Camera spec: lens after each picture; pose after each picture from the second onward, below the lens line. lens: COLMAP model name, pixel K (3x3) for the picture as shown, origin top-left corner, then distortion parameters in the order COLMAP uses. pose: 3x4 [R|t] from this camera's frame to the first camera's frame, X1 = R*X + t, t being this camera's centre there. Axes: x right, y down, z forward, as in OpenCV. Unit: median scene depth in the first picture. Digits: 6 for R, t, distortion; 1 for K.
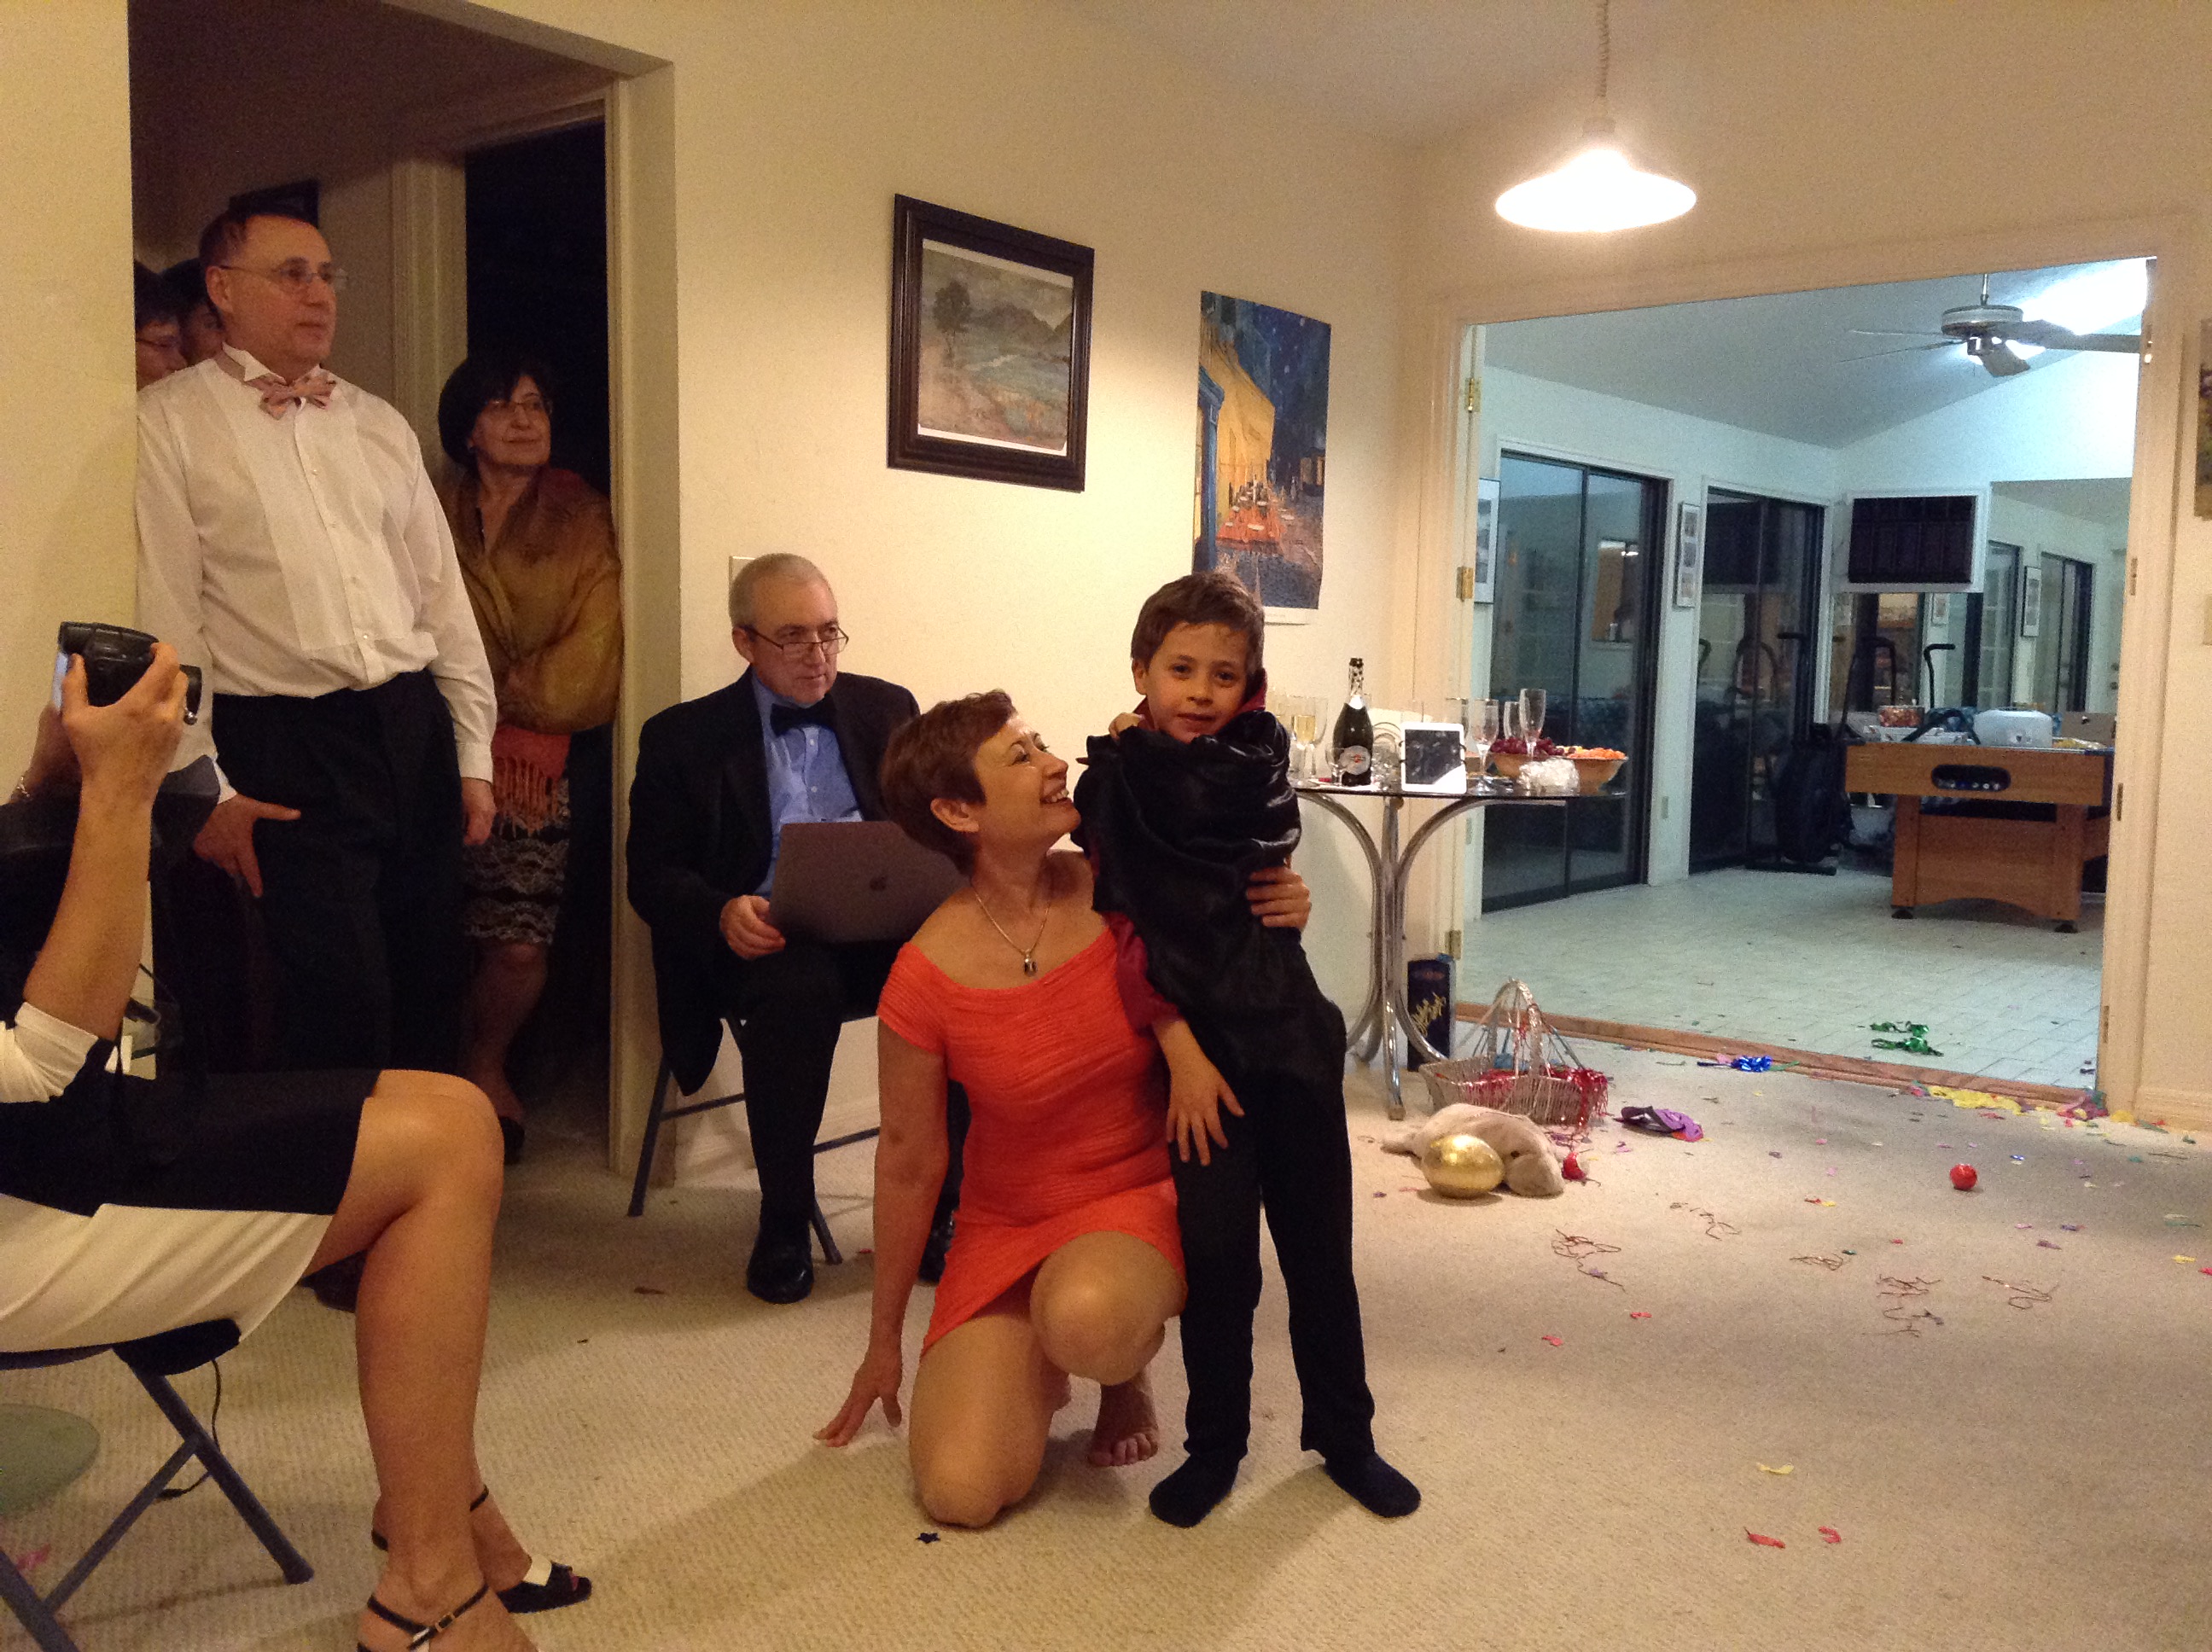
lens RADIAL K [[1984.4, 0, 1106.0], [0, 1984.4, 826.0], [0, 0, 1]] dist [0.119341, -0.248837]
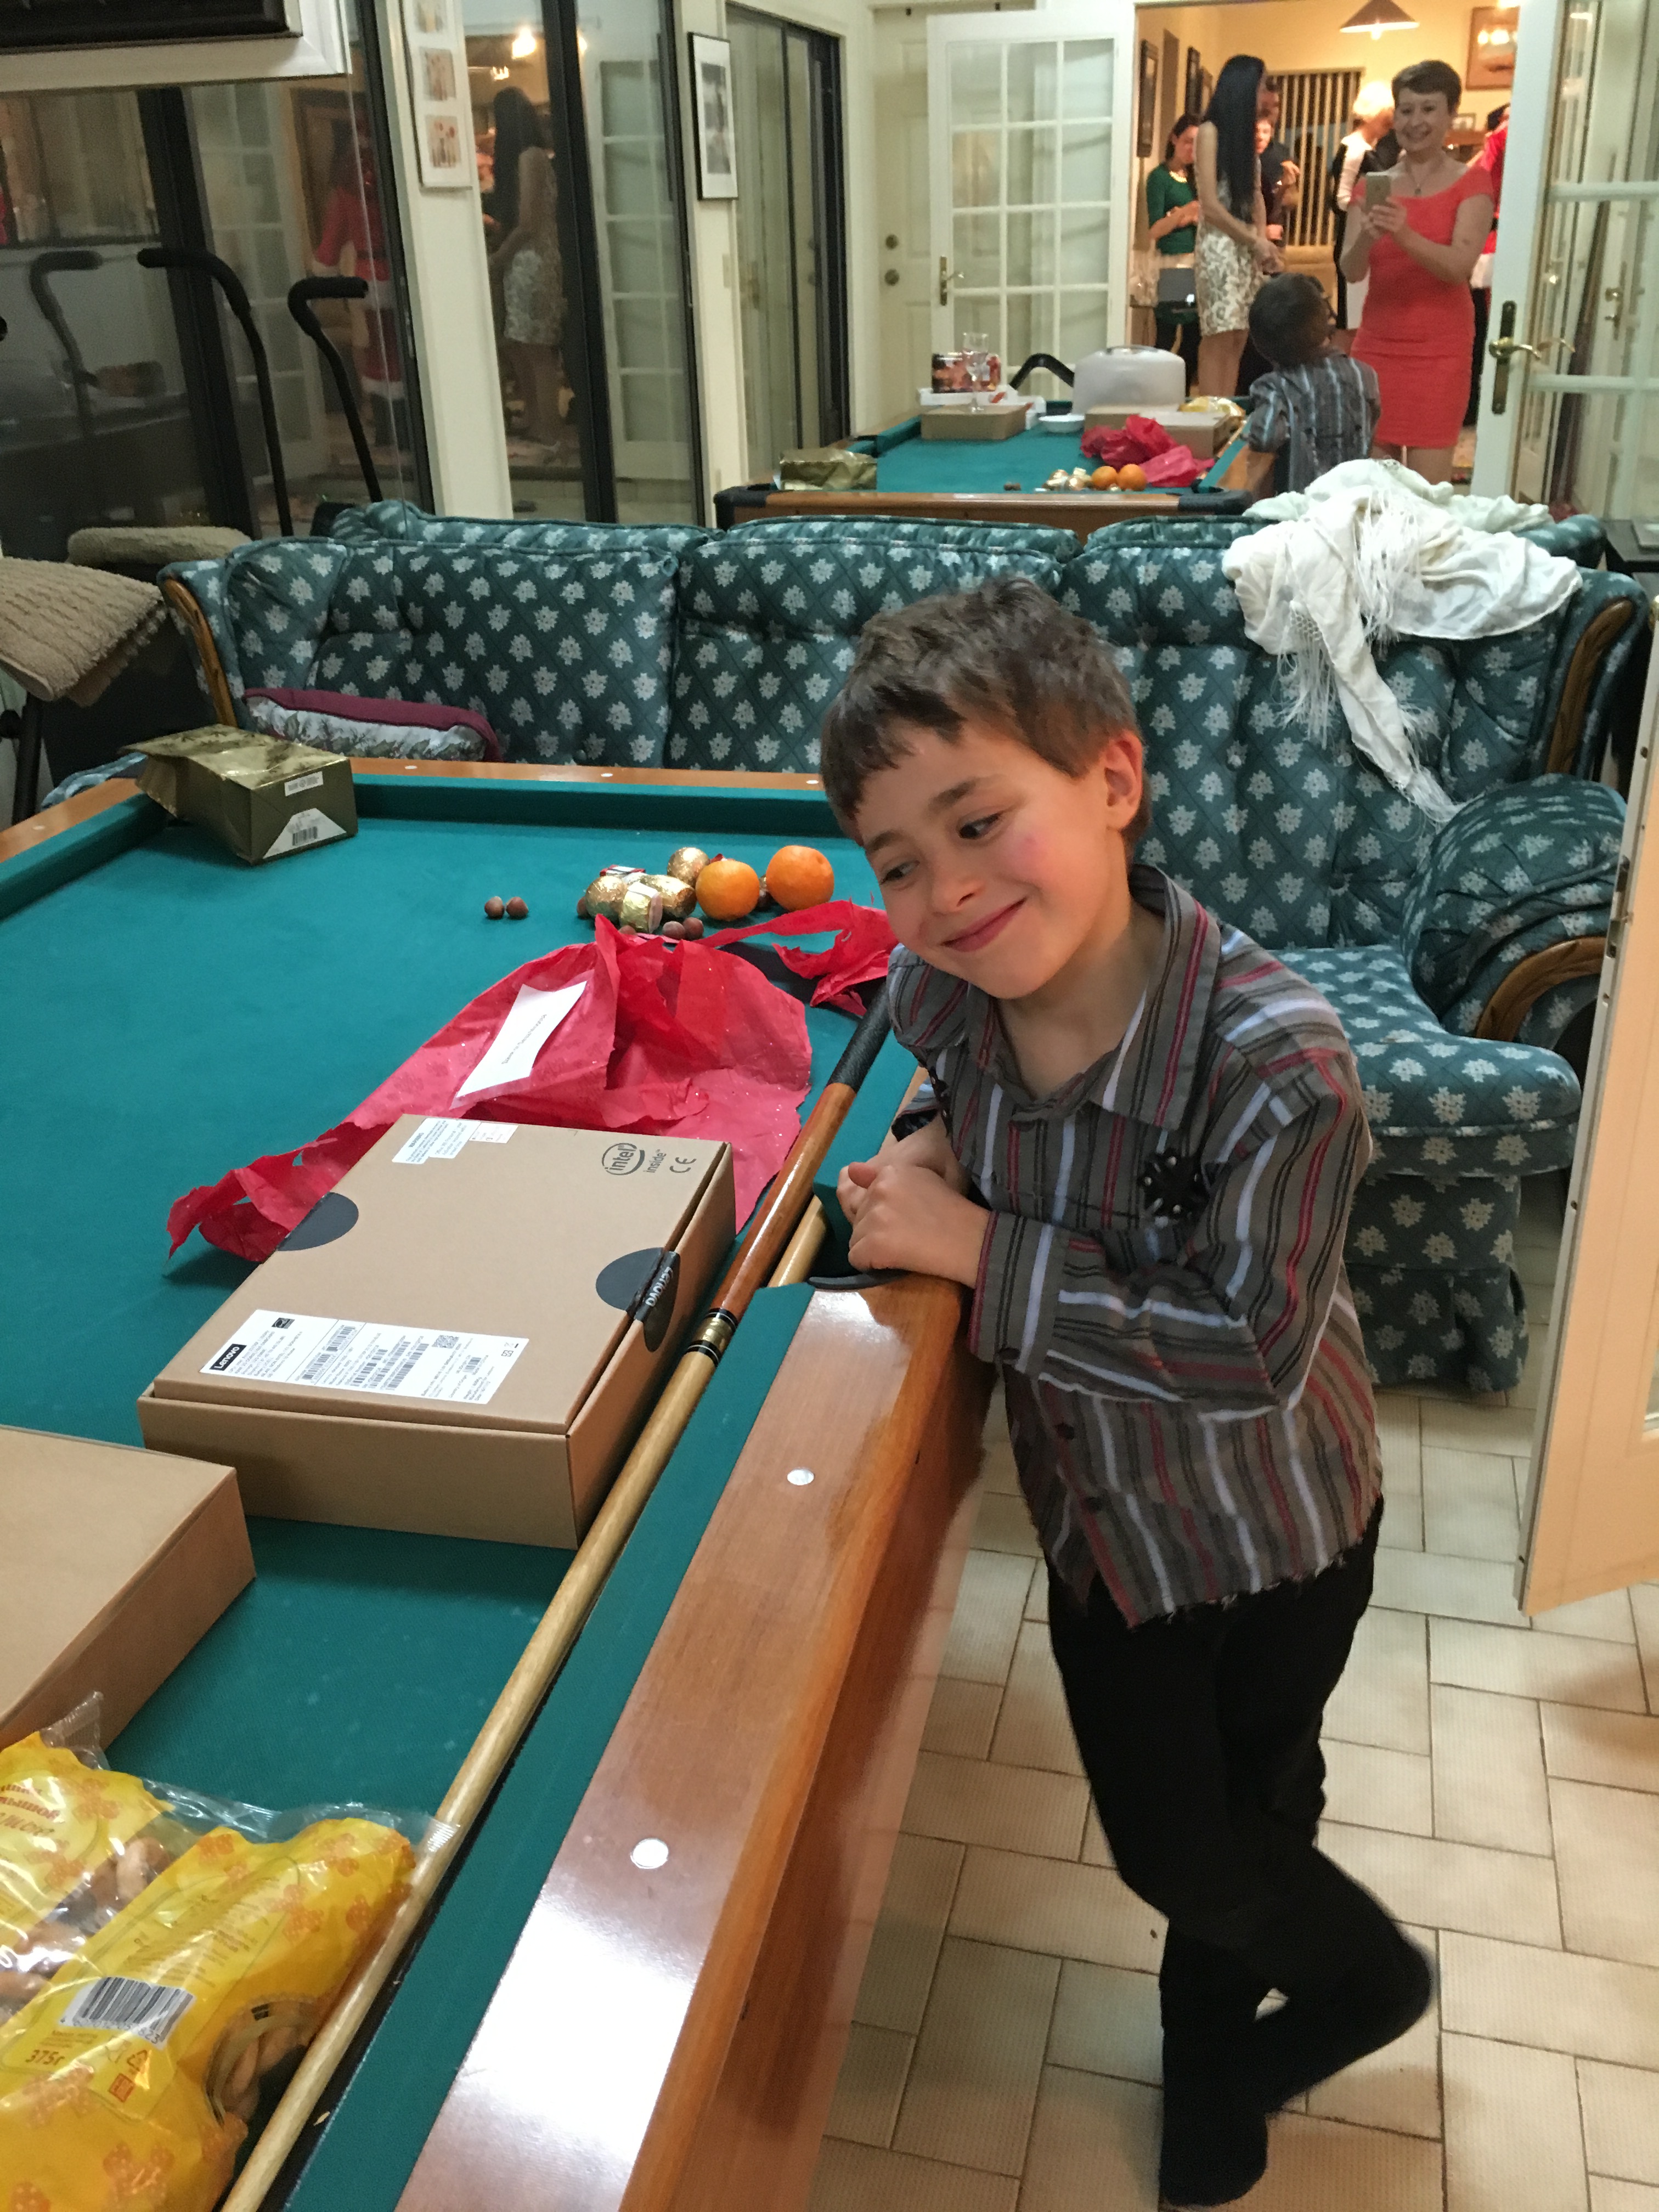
lens RADIAL K [[1880.7, 0, 829.5], [0, 1880.7, 1106.0], [0, 0, 1]] dist [-0.001182, -0.001181]
pose [[0.917270, -0.218393, 0.333047, 0.811546], [0.088663, 0.927235, 0.363832, -0.154317], [-0.388271, -0.304203, 0.869888, 1.510667]]
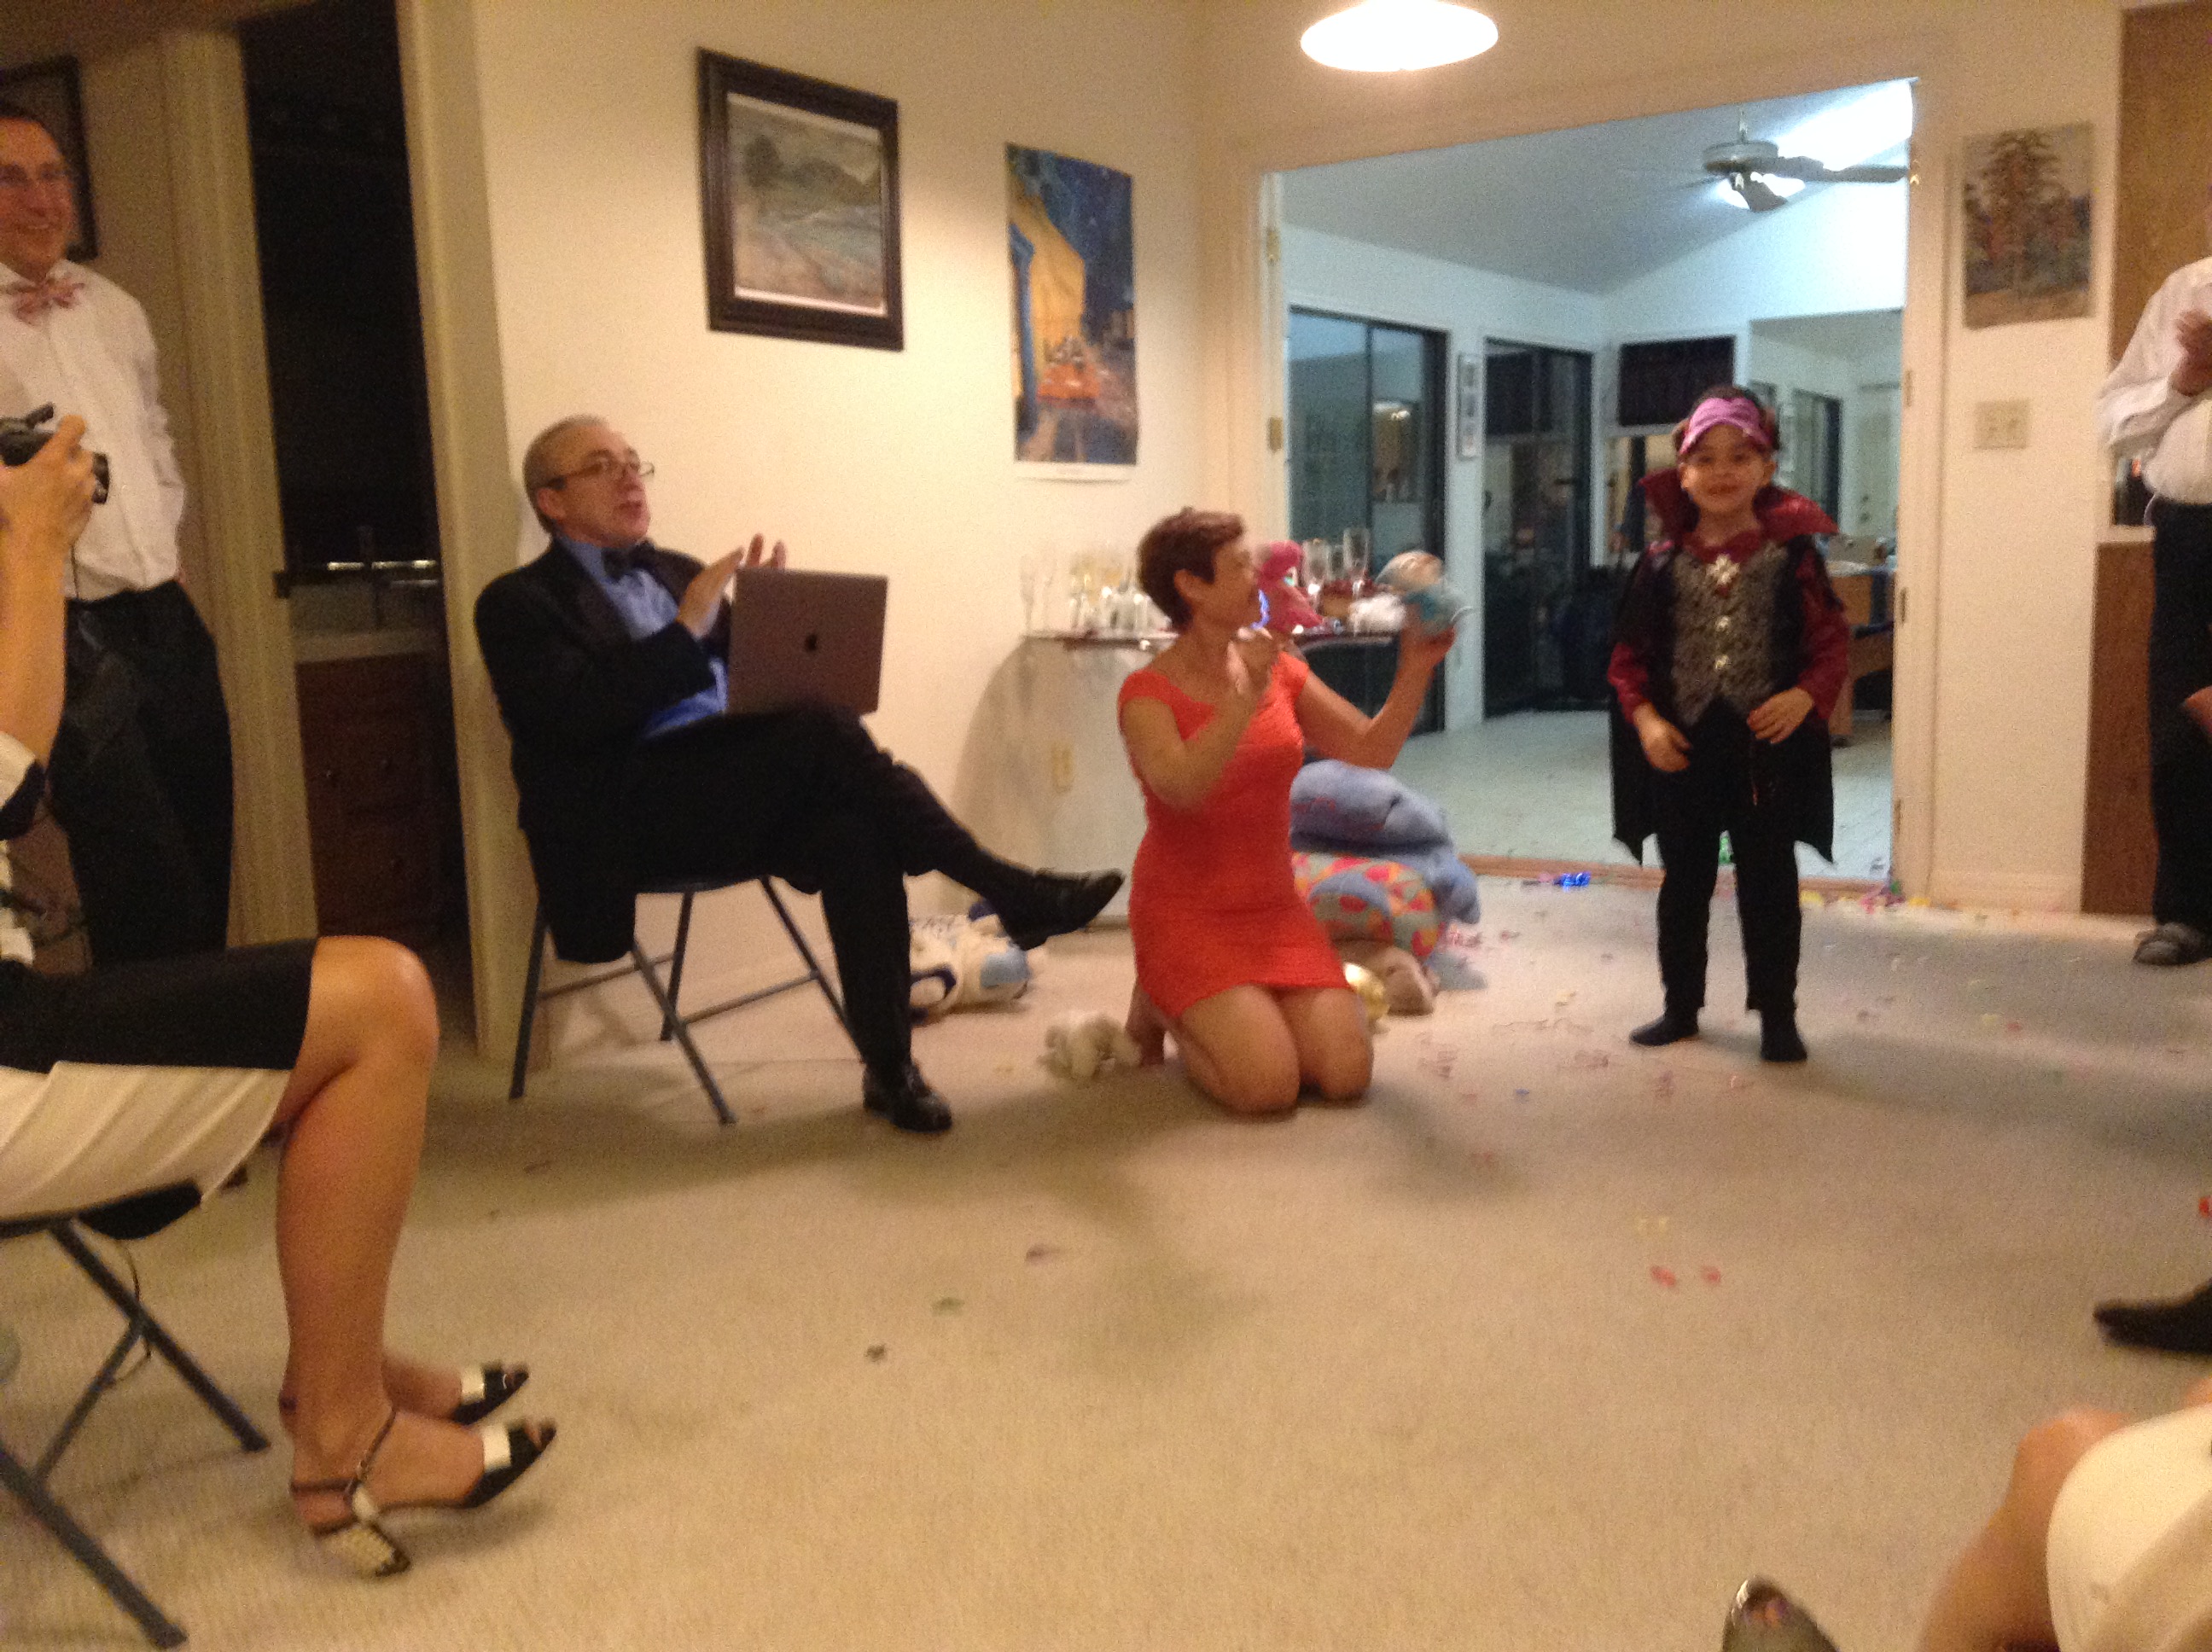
lens RADIAL K [[1984.4, 0, 1106.0], [0, 1984.4, 826.0], [0, 0, 1]] dist [0.119341, -0.248837]
pose [[0.992175, -0.069593, 0.103661, -0.030603], [0.063849, 0.996288, 0.057736, 0.016063], [-0.107294, -0.050665, 0.992936, -0.010272]]
